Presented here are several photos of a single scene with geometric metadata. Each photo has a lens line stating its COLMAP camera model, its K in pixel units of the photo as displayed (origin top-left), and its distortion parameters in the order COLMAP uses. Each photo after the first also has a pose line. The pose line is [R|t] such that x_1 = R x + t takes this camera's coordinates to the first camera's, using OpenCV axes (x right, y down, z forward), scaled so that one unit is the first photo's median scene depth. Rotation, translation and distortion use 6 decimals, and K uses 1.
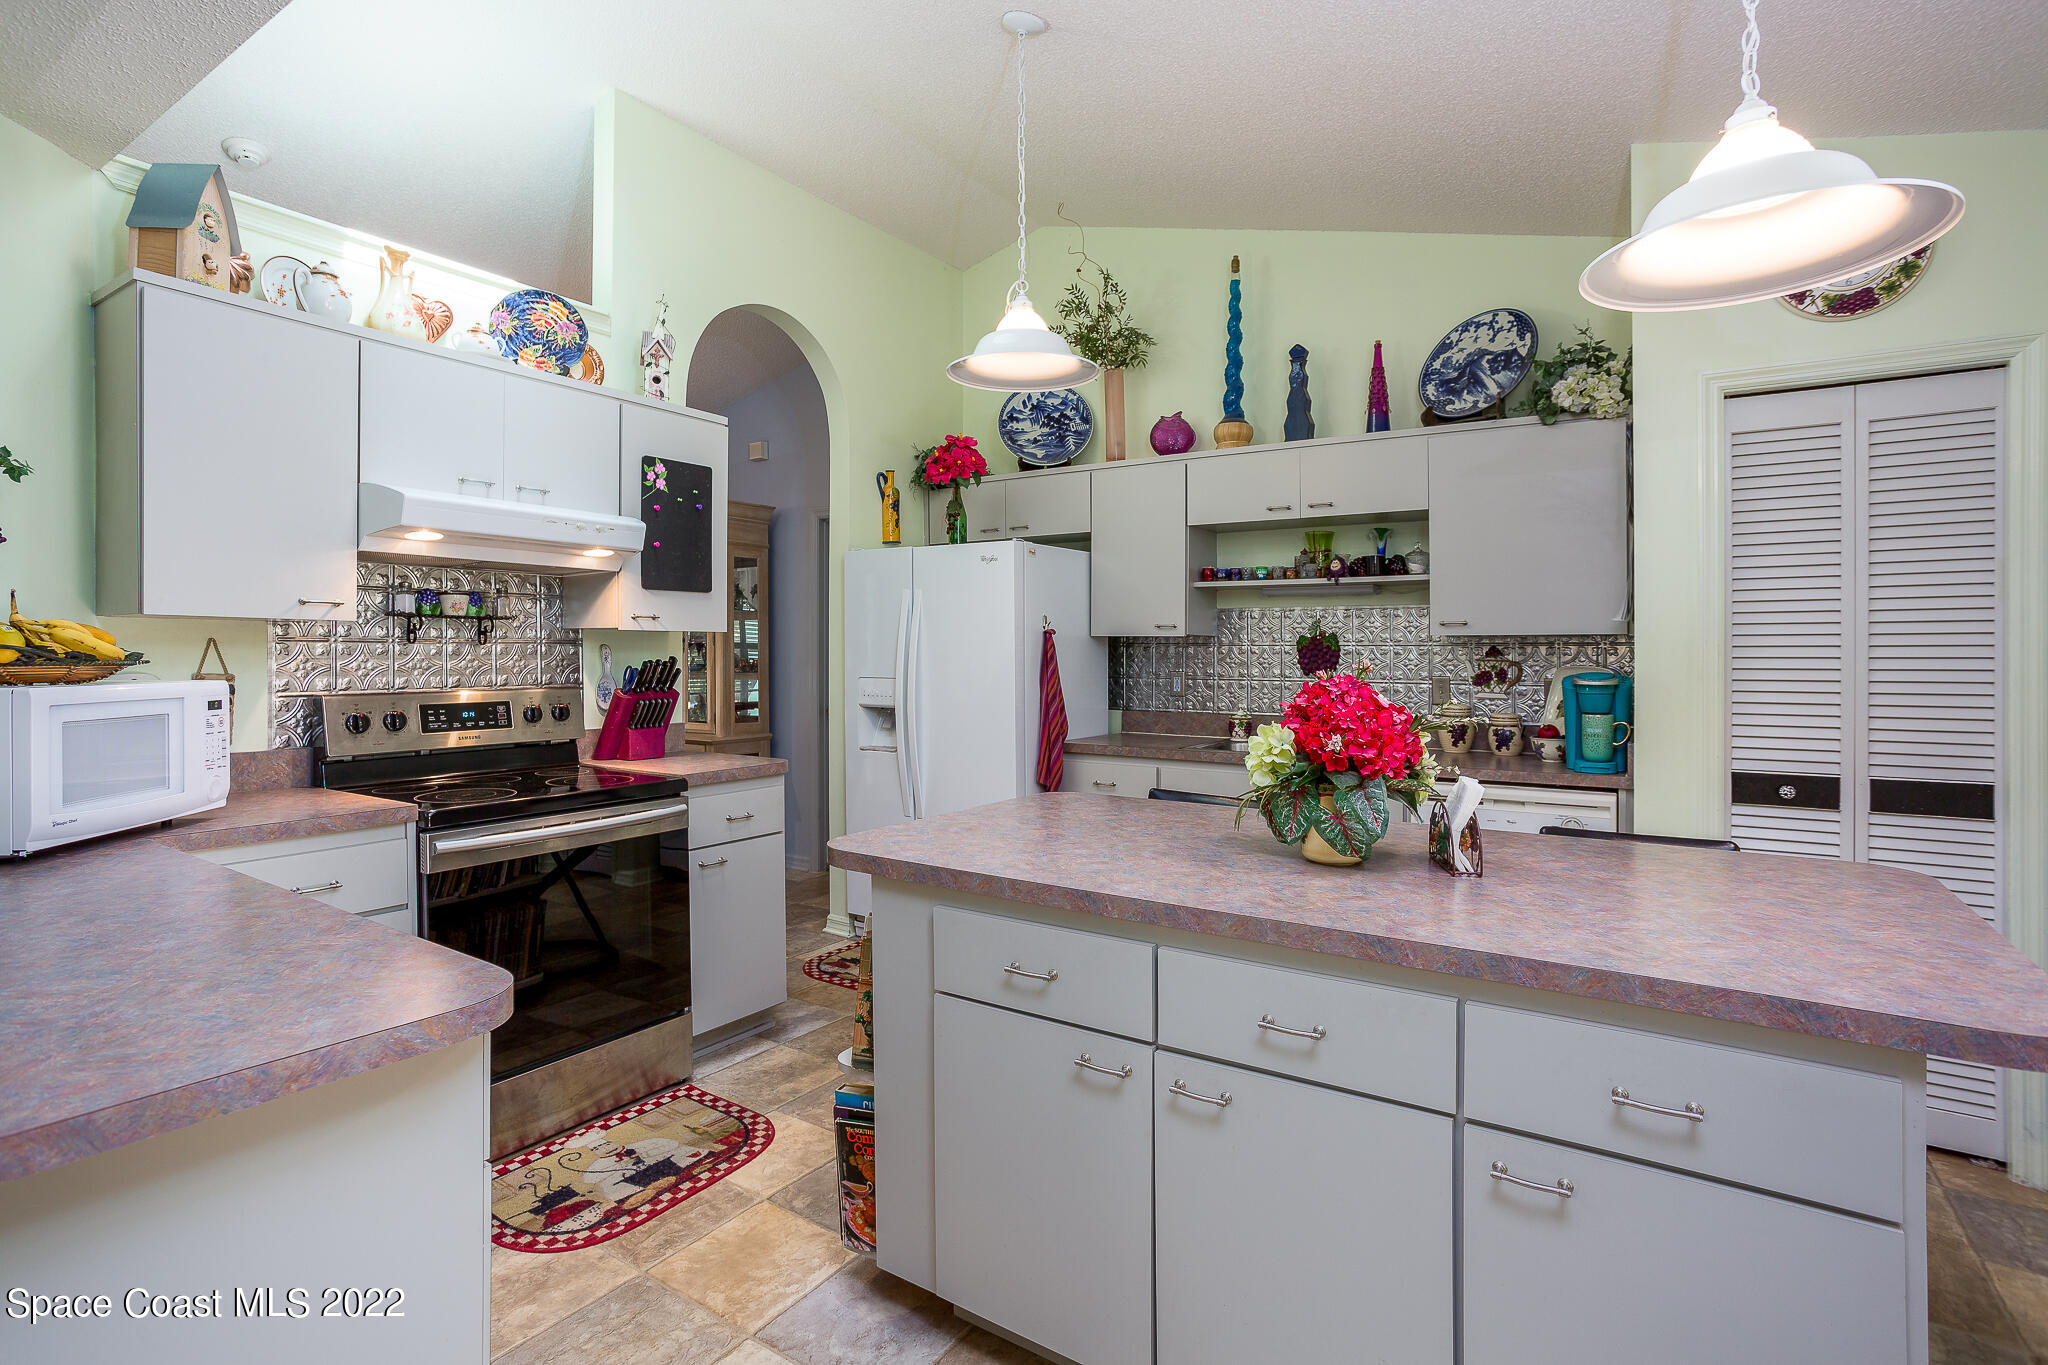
lens RADIAL K [[989.2, 0, 1026.1], [0, 989.2, 643.9], [0, 0, 1]] dist [-0.006743, 0.001856]
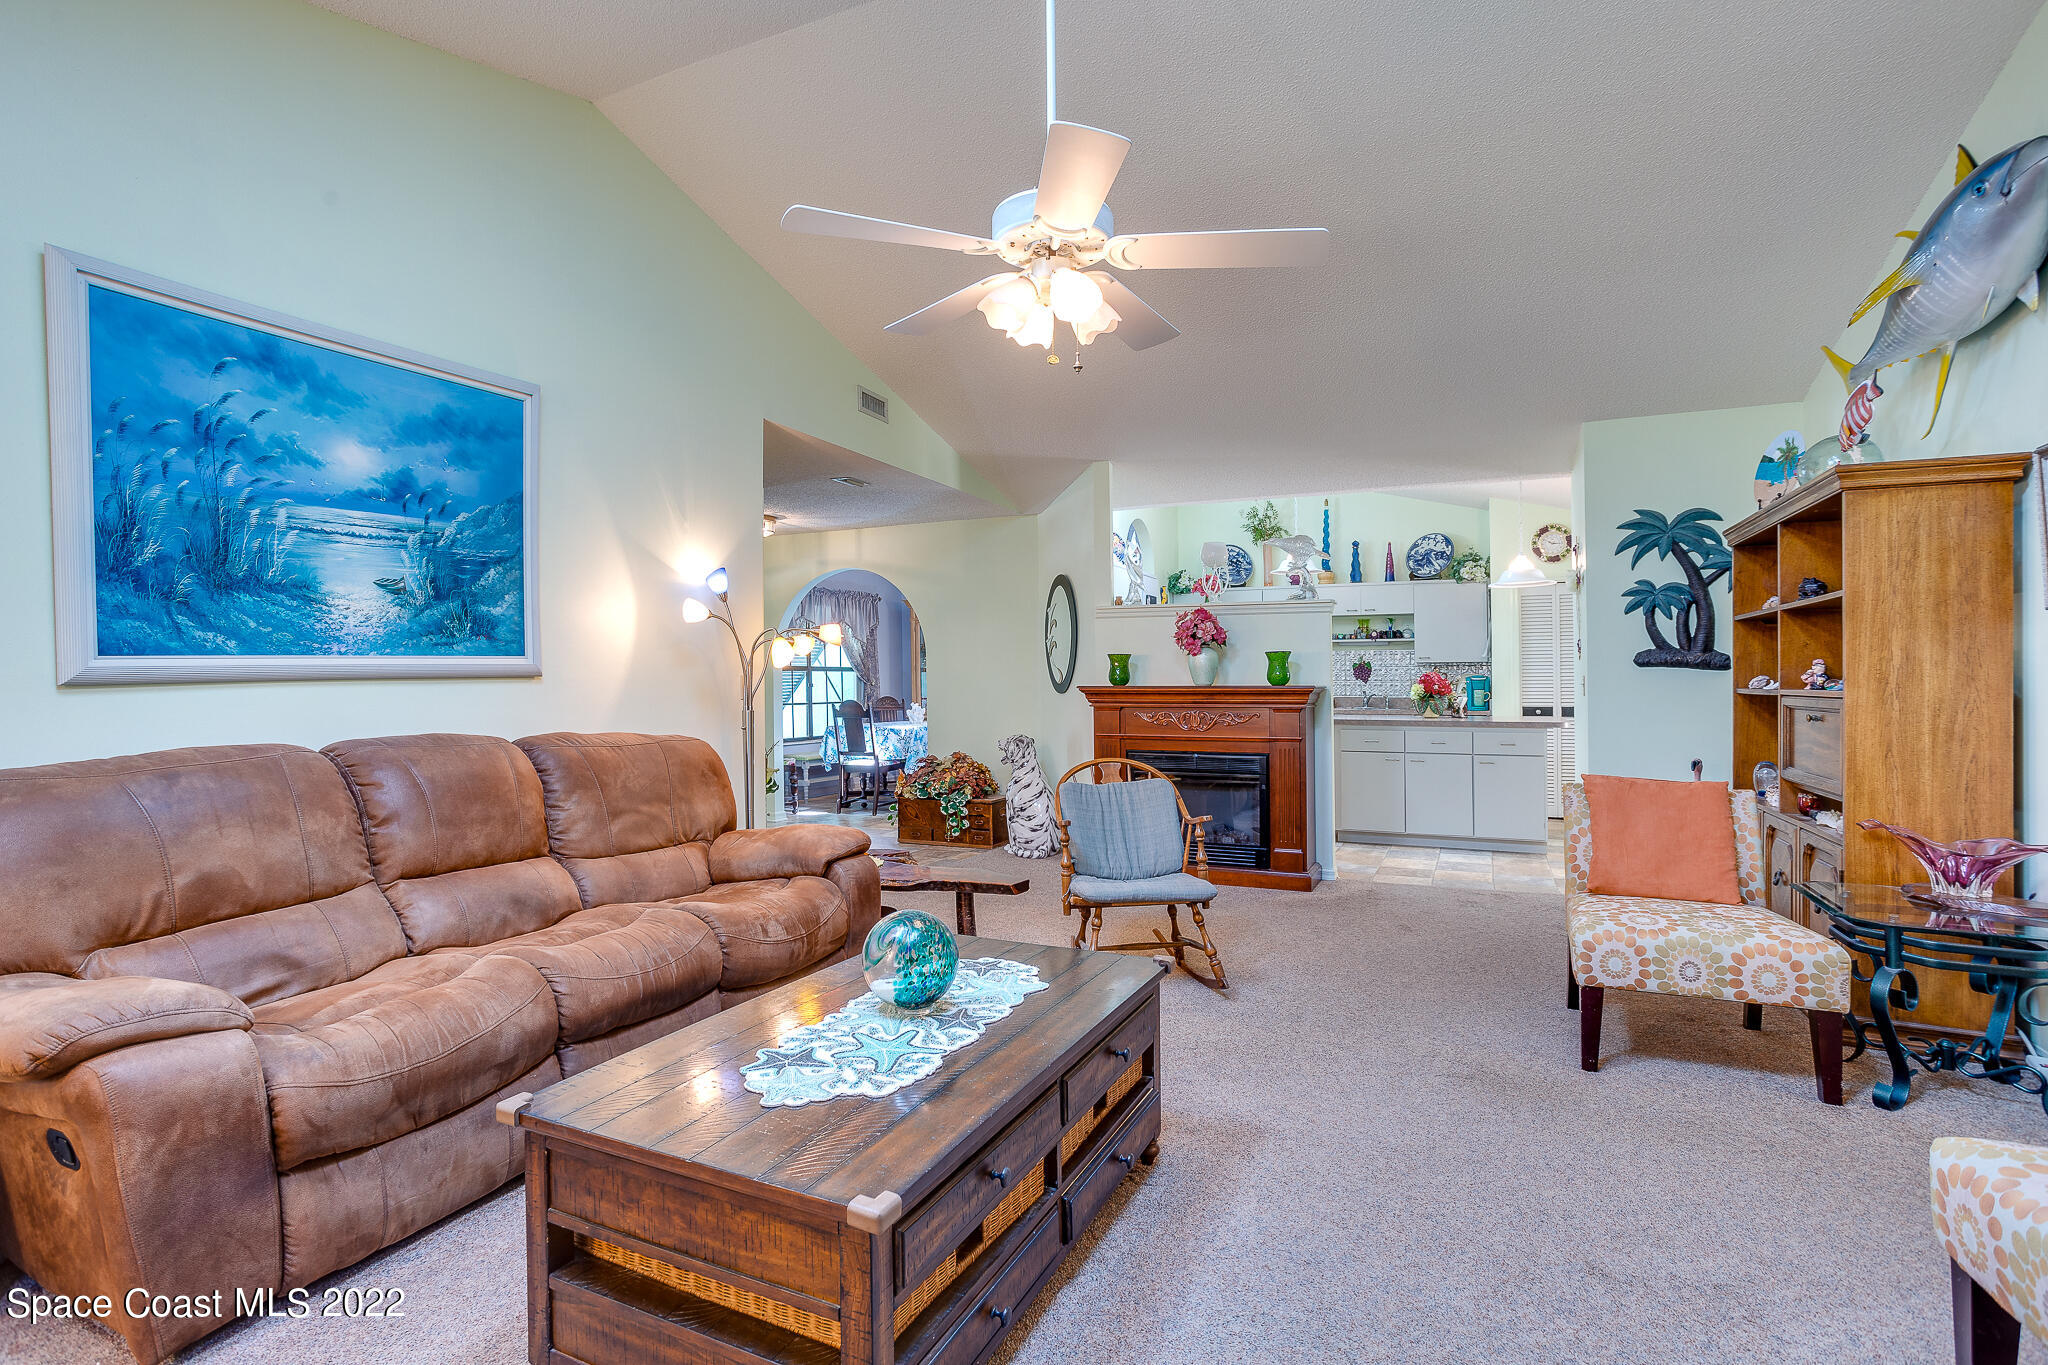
lens RADIAL K [[984.9, 0, 1012.5], [0, 984.9, 677.6], [0, 0, 1]] dist [-0.022209, 0.010285]
pose [[0.990920, -0.007518, 0.134239, -0.902714], [0.007026, 0.999967, 0.004136, 0.011130], [-0.134266, -0.003156, 0.990940, -1.290496]]
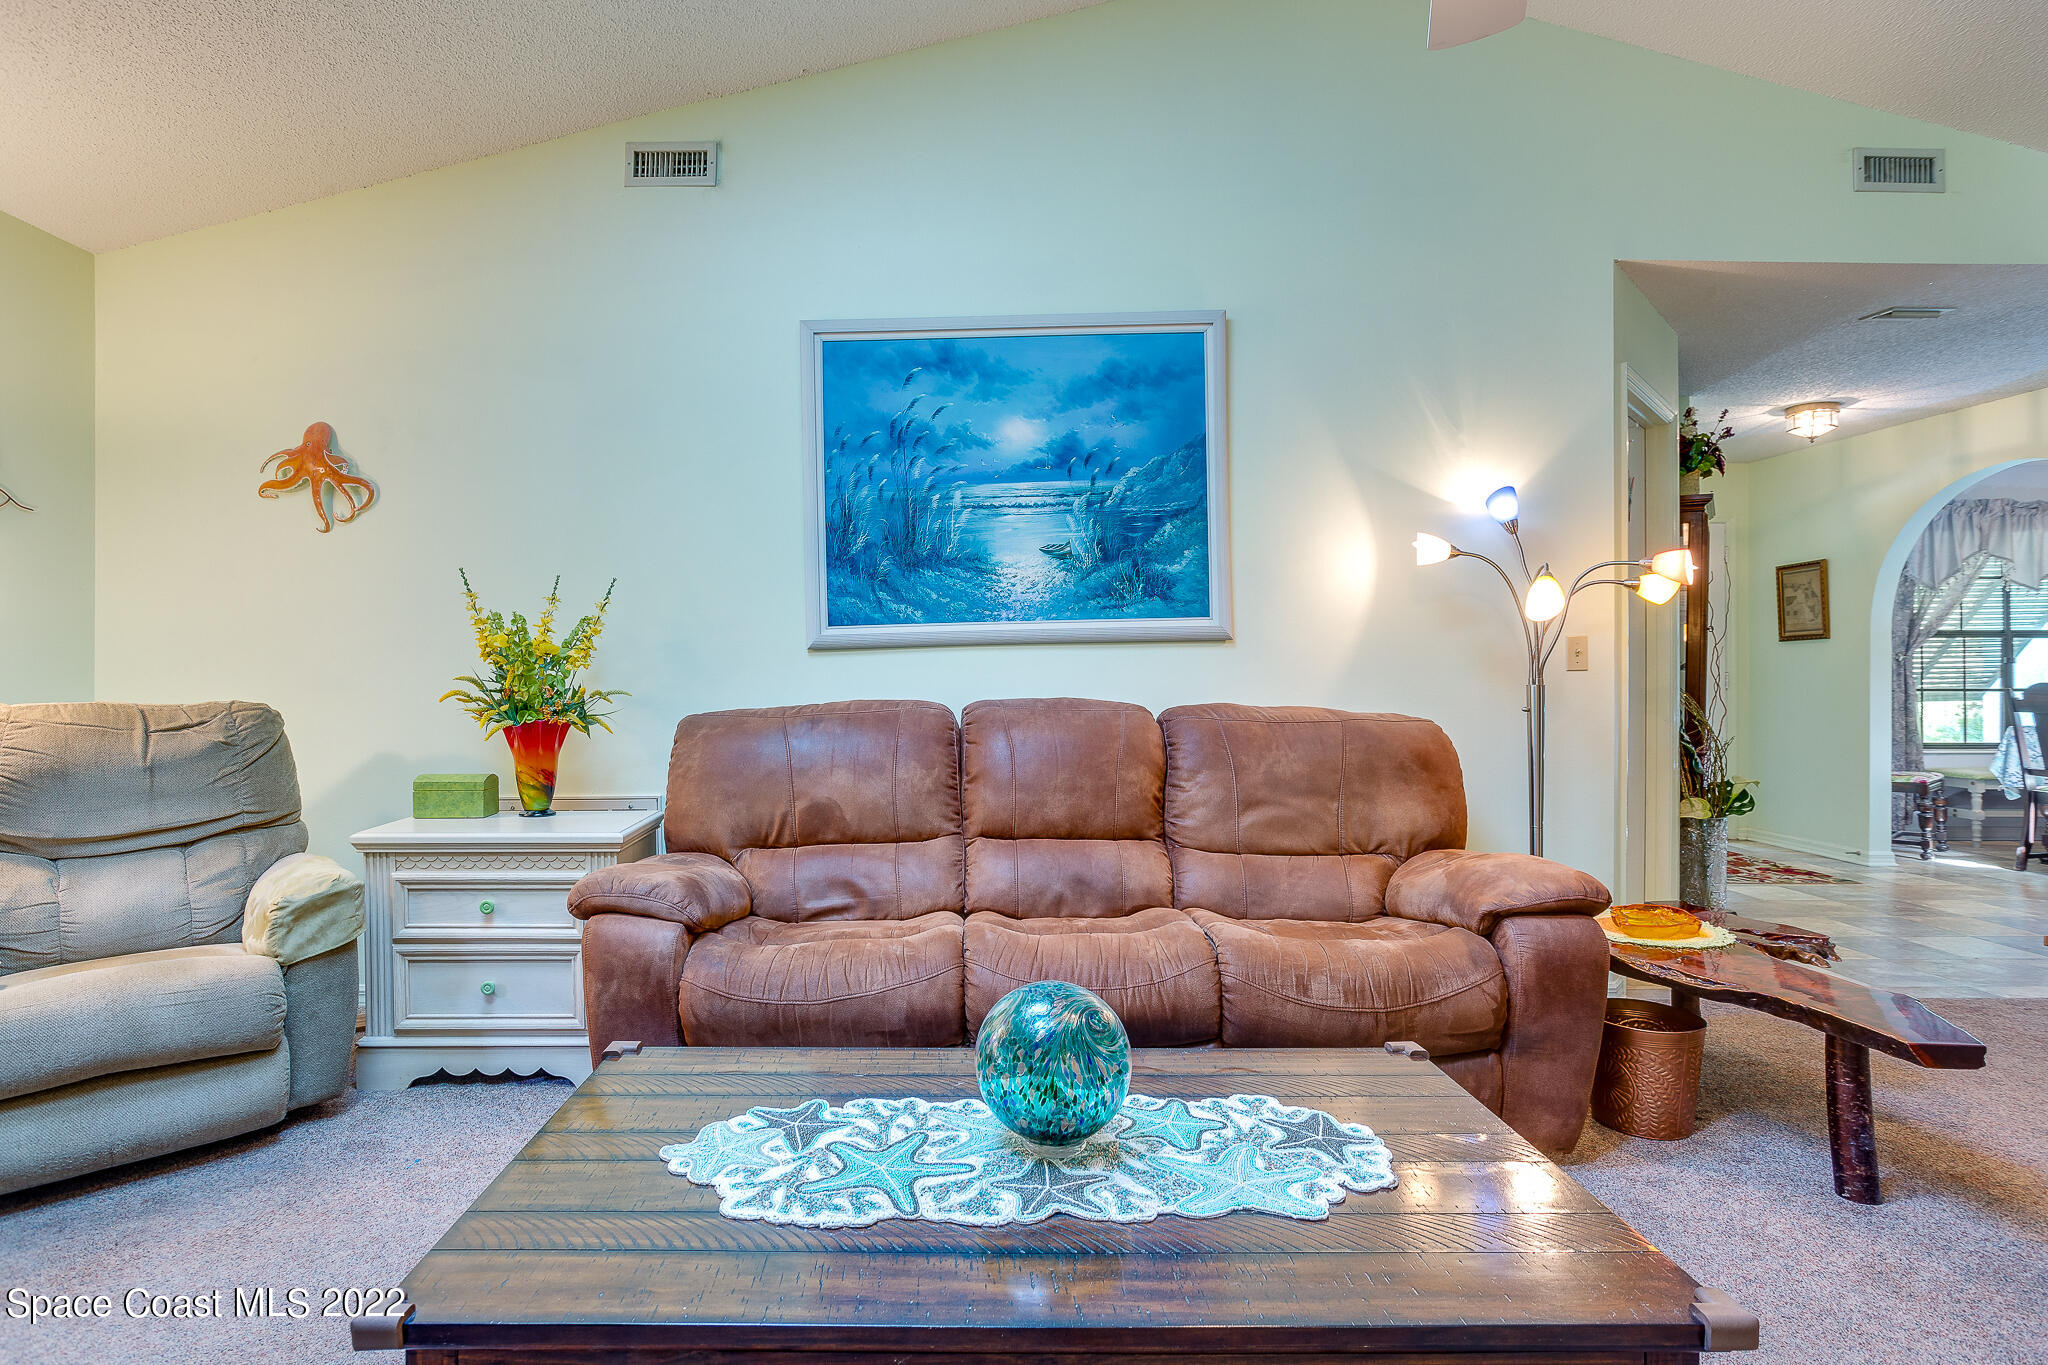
lens RADIAL K [[1051.1, 0, 945.9], [0, 1051.1, 671.8], [0, 0, 1]] dist [-0.044009, 0.005439]
pose [[0.544135, -0.006129, -0.838976, -0.595982], [0.013228, 0.999912, 0.001275, 0.035158], [0.838894, -0.011792, 0.544168, -0.957565]]
